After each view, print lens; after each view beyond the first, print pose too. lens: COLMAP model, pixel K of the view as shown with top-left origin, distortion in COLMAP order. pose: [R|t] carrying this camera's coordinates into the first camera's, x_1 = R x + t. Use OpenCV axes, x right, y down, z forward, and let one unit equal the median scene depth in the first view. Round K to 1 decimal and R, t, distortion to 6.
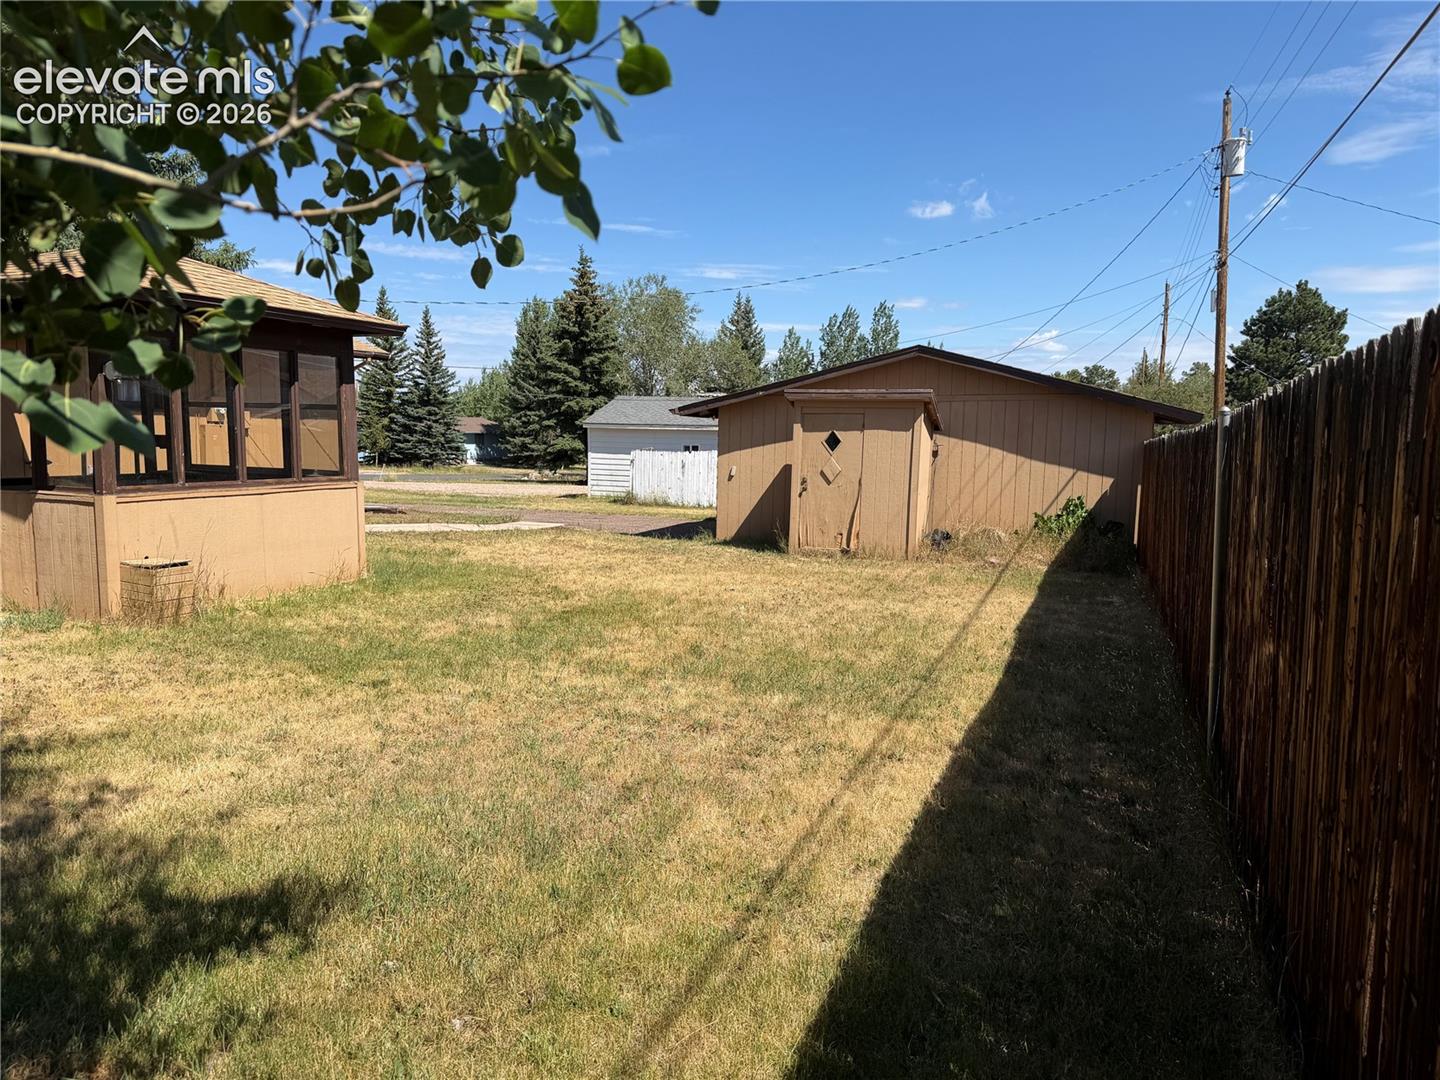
lens RADIAL K [[1006.9, 0, 722.8], [0, 1006.9, 542.2], [0, 0, 1]] dist [0.037049, -0.007510]
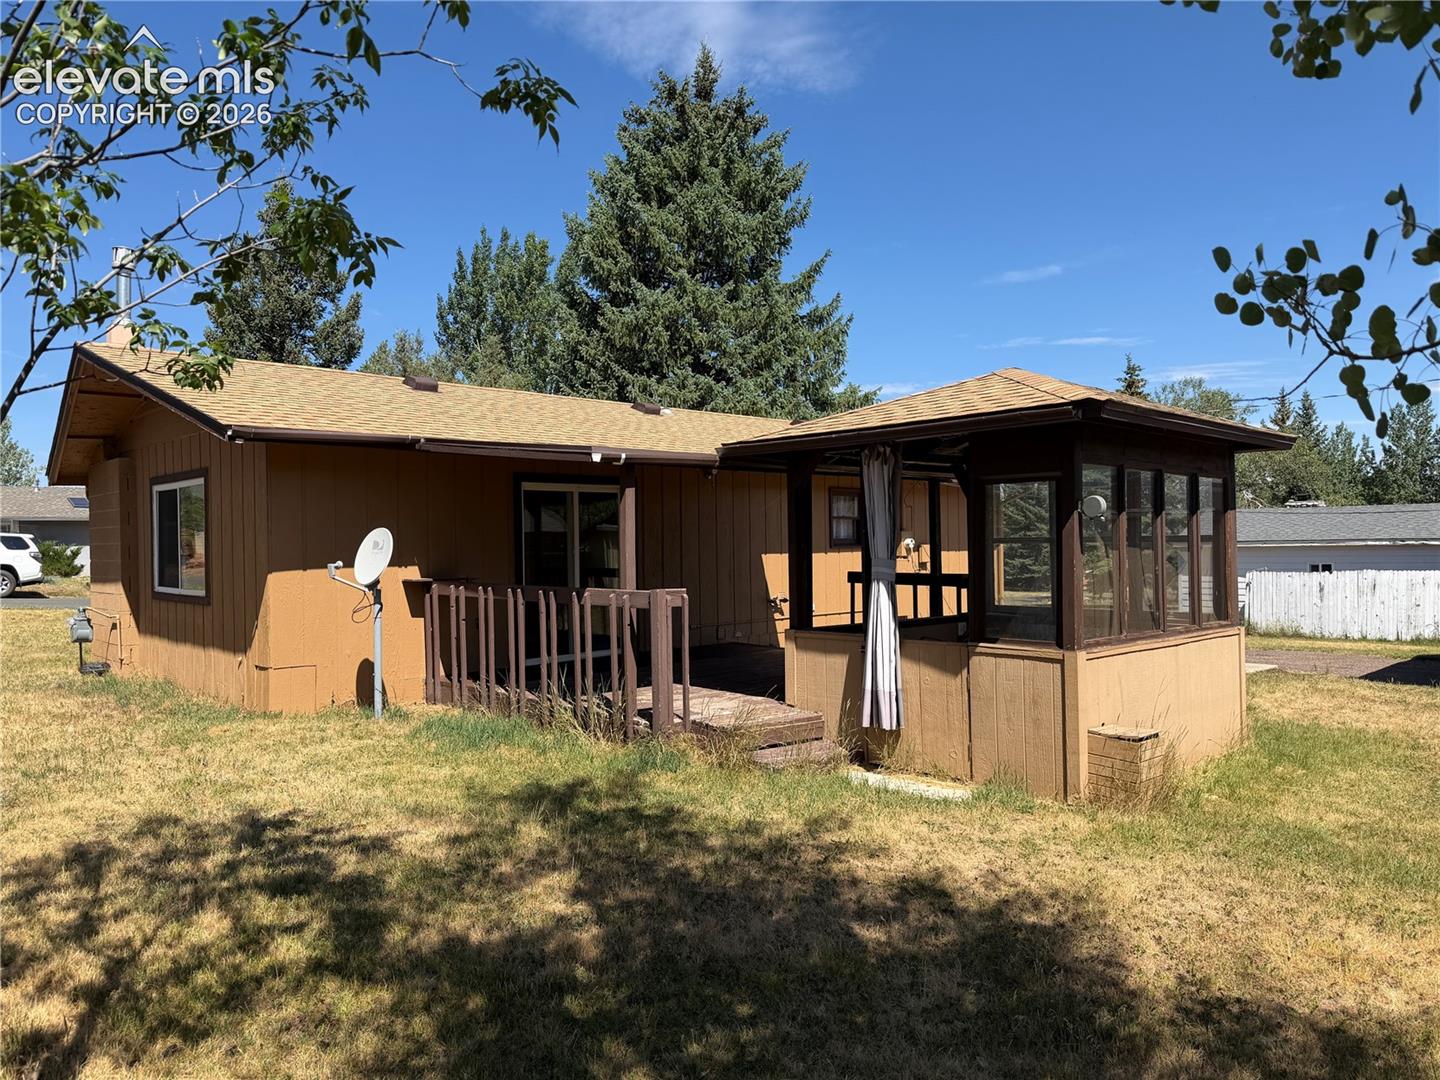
lens RADIAL K [[1006.9, 0, 719.9], [0, 1006.9, 538.0], [0, 0, 1]] dist [0.037049, -0.007510]
pose [[0.903472, -0.036865, -0.427059, -0.150849], [-0.016250, 0.992633, -0.120065, -0.009923], [0.428339, 0.115415, 0.896217, 0.026888]]
